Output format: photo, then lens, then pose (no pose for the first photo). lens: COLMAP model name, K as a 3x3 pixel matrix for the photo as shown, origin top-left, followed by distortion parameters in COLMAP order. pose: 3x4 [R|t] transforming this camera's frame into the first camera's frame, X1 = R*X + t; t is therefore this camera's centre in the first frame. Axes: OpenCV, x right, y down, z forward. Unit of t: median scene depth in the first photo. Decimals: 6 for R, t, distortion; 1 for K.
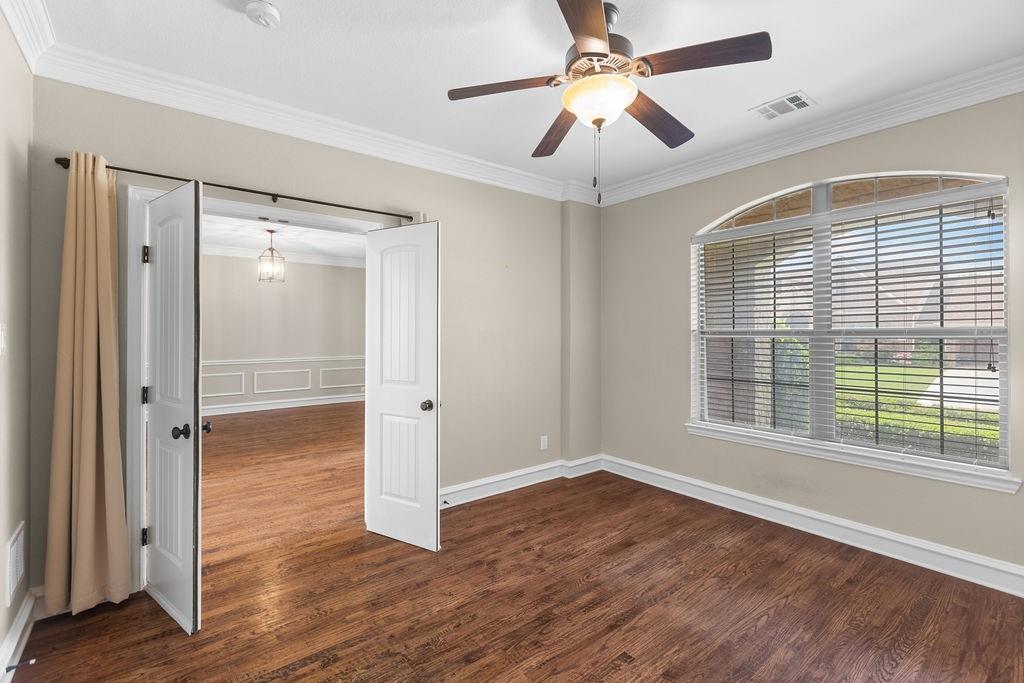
lens RADIAL K [[460.4, 0, 513.6], [0, 460.4, 334.2], [0, 0, 1]] dist [-0.001307, -0.000217]
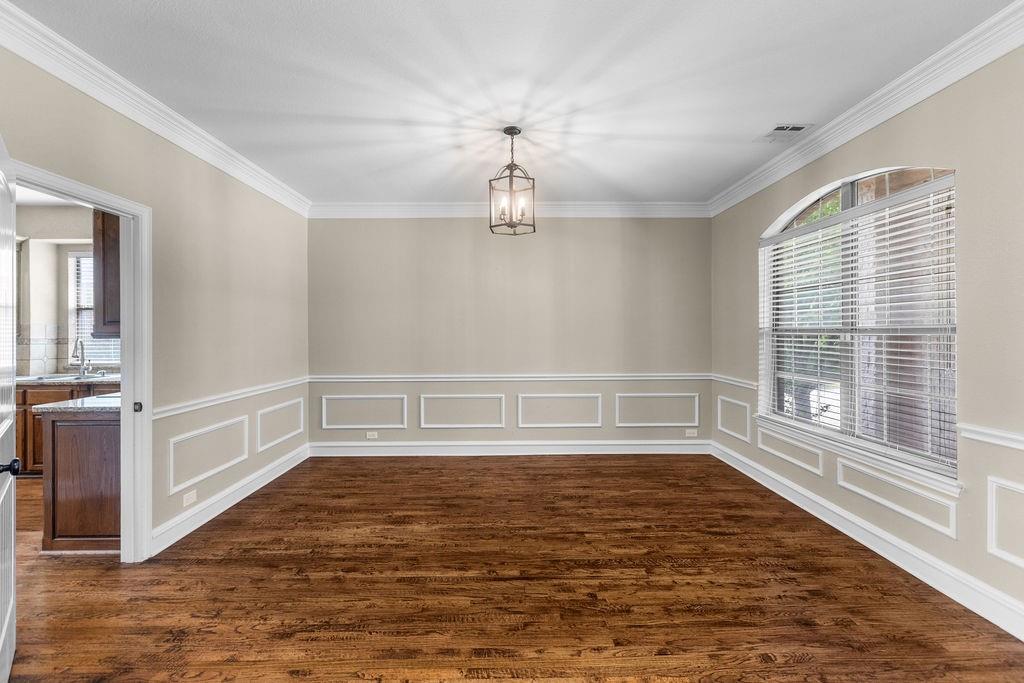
lens RADIAL K [[460.4, 0, 511.1], [0, 460.4, 331.9], [0, 0, 1]] dist [-0.001307, -0.000217]
pose [[0.790382, -0.008419, -0.612557, -0.195442], [0.006685, 0.999965, -0.005117, -0.000741], [0.612578, -0.000051, 0.790410, 0.535102]]
